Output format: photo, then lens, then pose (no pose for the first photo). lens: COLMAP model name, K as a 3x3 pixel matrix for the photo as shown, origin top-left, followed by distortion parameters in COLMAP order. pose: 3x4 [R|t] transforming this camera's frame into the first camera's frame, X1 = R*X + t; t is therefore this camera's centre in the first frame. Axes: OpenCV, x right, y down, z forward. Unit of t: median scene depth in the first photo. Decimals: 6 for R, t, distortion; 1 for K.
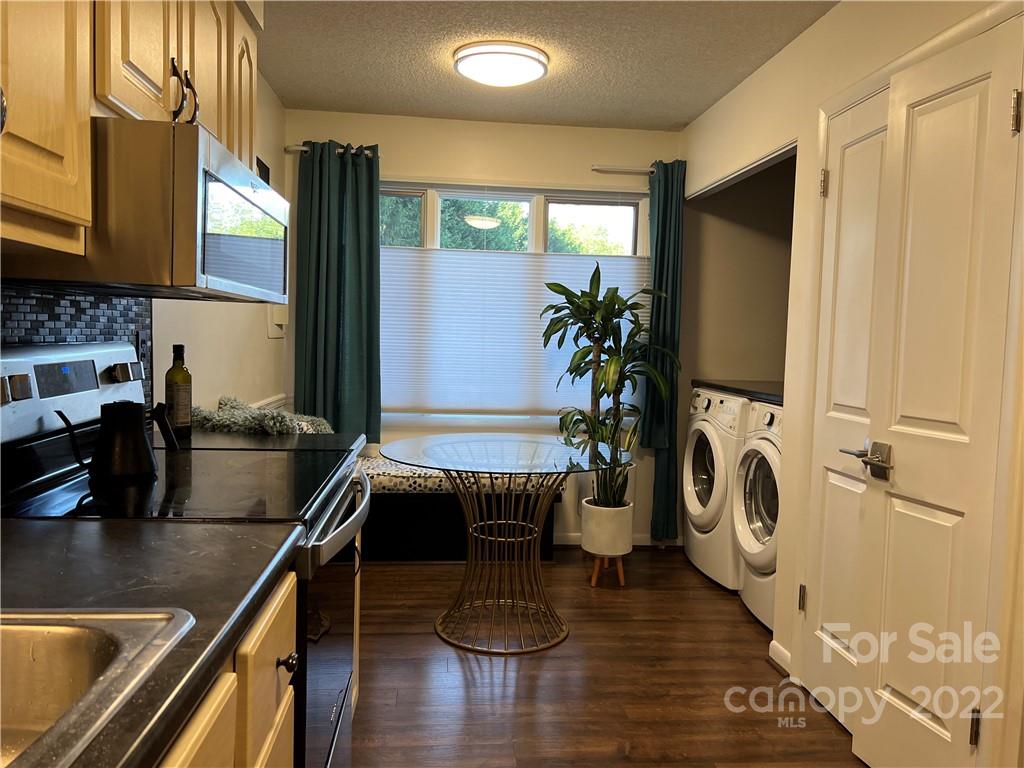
lens RADIAL K [[763.0, 0, 510.1], [0, 763.0, 382.4], [0, 0, 1]] dist [0.055732, -0.066125]
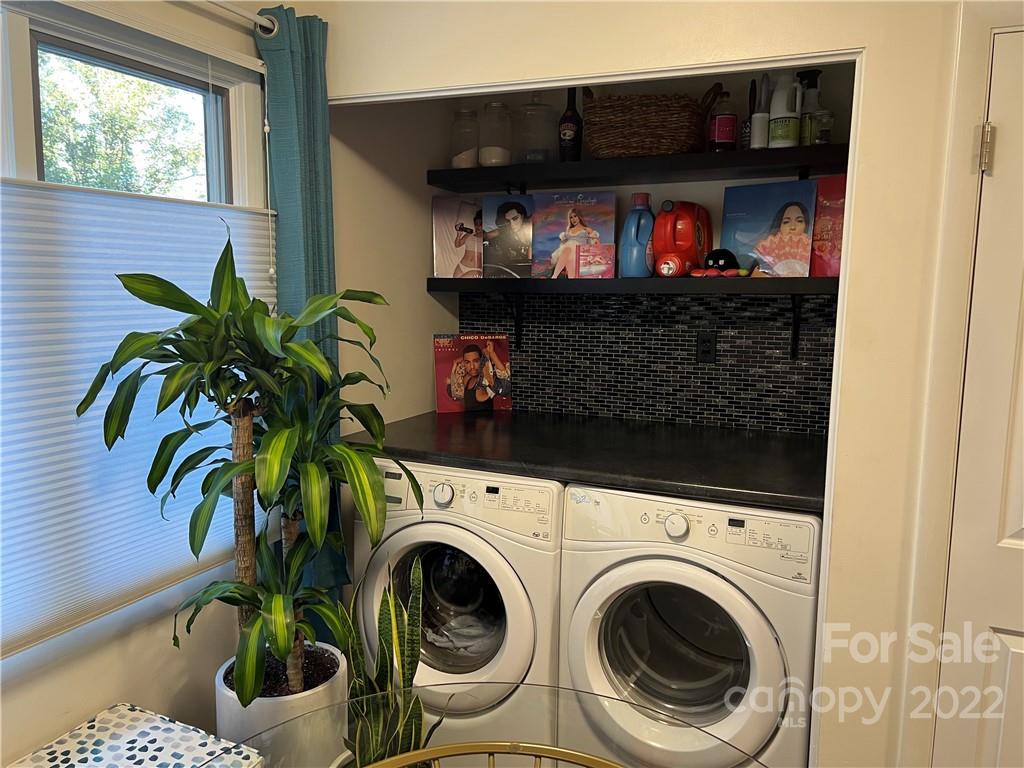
lens RADIAL K [[763.0, 0, 512.8], [0, 763.0, 385.4], [0, 0, 1]] dist [0.055732, -0.066125]
pose [[0.503036, -0.140093, 0.852835, -0.171810], [0.056444, 0.989994, 0.129330, -0.112625], [-0.862420, -0.016920, 0.505910, 0.637407]]
